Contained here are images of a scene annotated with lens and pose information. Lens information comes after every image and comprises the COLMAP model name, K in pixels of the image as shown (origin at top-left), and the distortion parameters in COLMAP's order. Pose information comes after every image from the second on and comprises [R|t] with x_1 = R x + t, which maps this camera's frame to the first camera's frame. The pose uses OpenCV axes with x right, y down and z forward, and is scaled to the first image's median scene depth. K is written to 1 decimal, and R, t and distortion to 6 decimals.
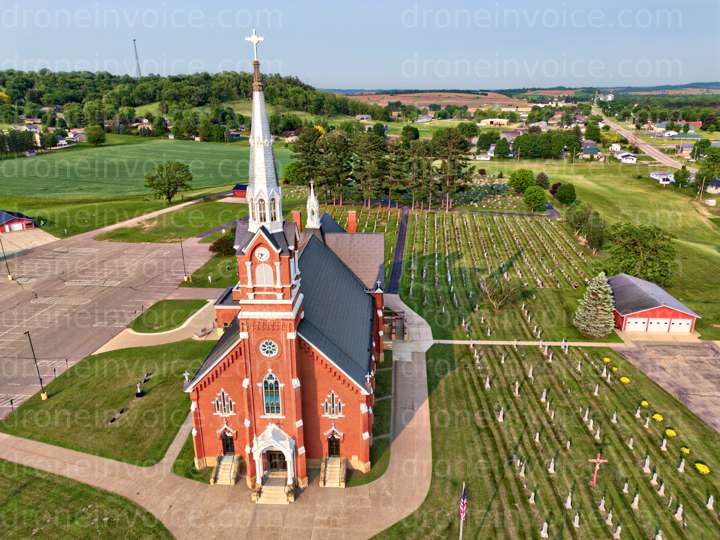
lens RADIAL K [[511.6, 0, 357.7], [0, 511.6, 268.3], [0, 0, 1]] dist [0.048694, -0.037753]
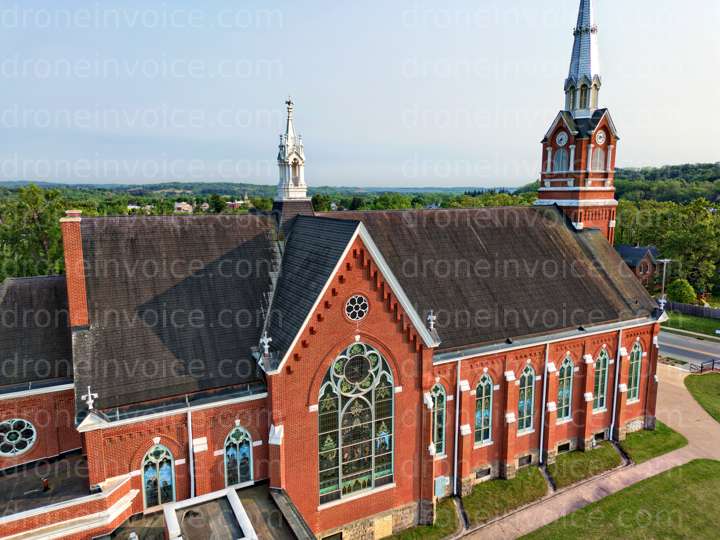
lens RADIAL K [[511.6, 0, 357.3], [0, 511.6, 270.5], [0, 0, 1]] dist [0.048694, -0.037753]
pose [[-0.507925, -0.127780, 0.851871, -0.429139], [0.294194, 0.903740, 0.310972, -0.128311], [-0.809606, 0.408566, -0.421440, 0.945518]]
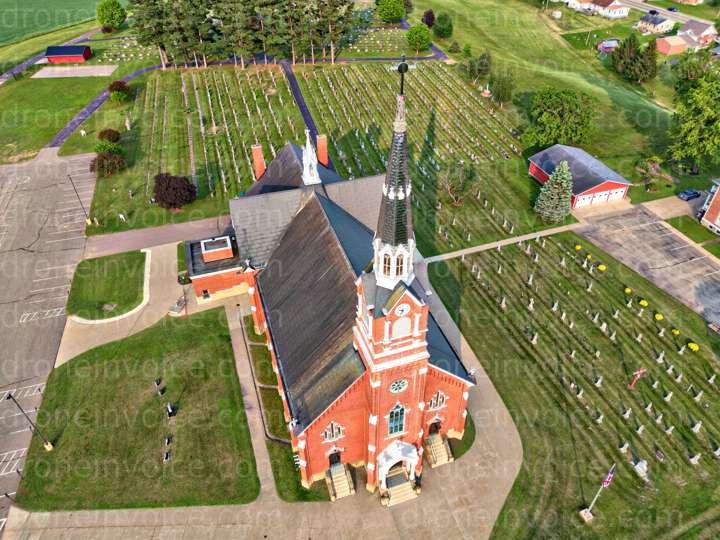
lens RADIAL K [[511.6, 0, 359.7], [0, 511.6, 273.0], [0, 0, 1]] dist [0.048694, -0.037753]
pose [[0.931614, -0.234394, 0.277768, -0.230177], [0.120666, 0.920376, 0.371951, -0.199979], [-0.342834, -0.312998, 0.885718, 0.131371]]
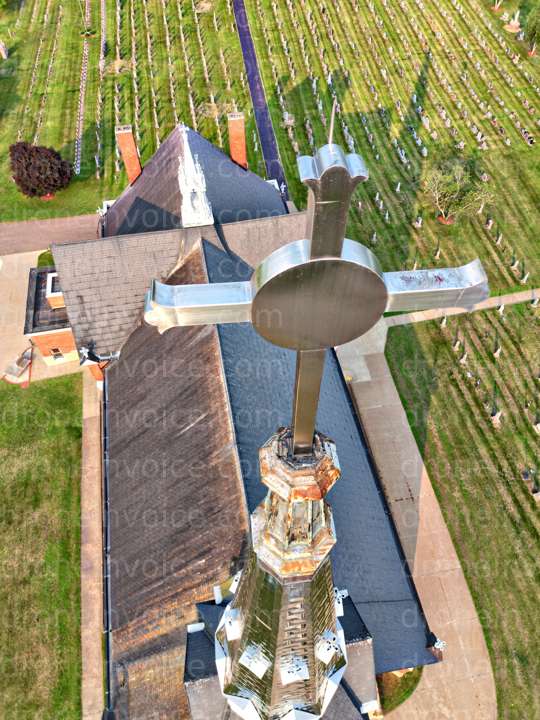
lens RADIAL K [[511.6, 0, 270.0], [0, 511.6, 362.4], [0, 0, 1]] dist [0.048694, -0.037753]
pose [[0.968547, -0.205895, 0.139728, -0.093409], [0.082725, 0.796036, 0.599569, -0.206462], [-0.234676, -0.569152, 0.788031, 0.423251]]
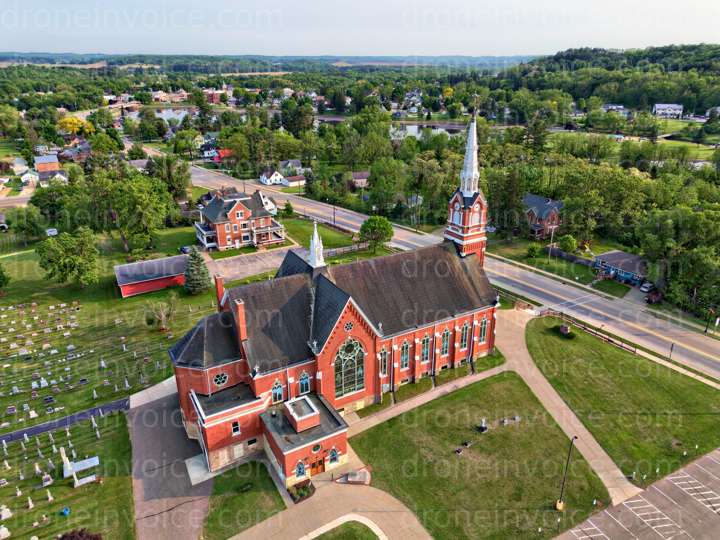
lens RADIAL K [[511.6, 0, 361.4], [0, 511.6, 266.7], [0, 0, 1]] dist [0.048694, -0.037753]
pose [[-0.544993, -0.306847, 0.780274, -0.741446], [0.285314, 0.807214, 0.516722, -0.464892], [-0.788403, 0.504233, -0.352378, 1.033379]]
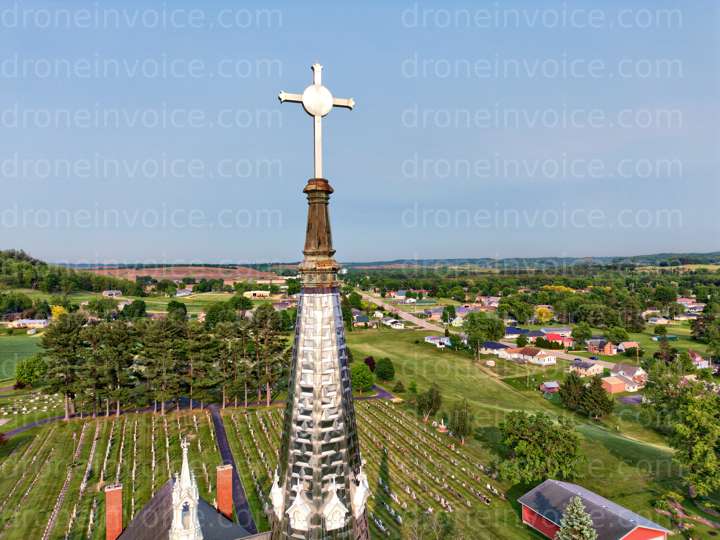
lens RADIAL K [[511.6, 0, 359.1], [0, 511.6, 270.6], [0, 0, 1]] dist [0.048694, -0.037753]
pose [[0.888939, -0.009075, 0.457936, -0.129722], [0.153038, 0.948229, -0.278284, -0.127278], [-0.431703, 0.317459, 0.844306, 0.359711]]
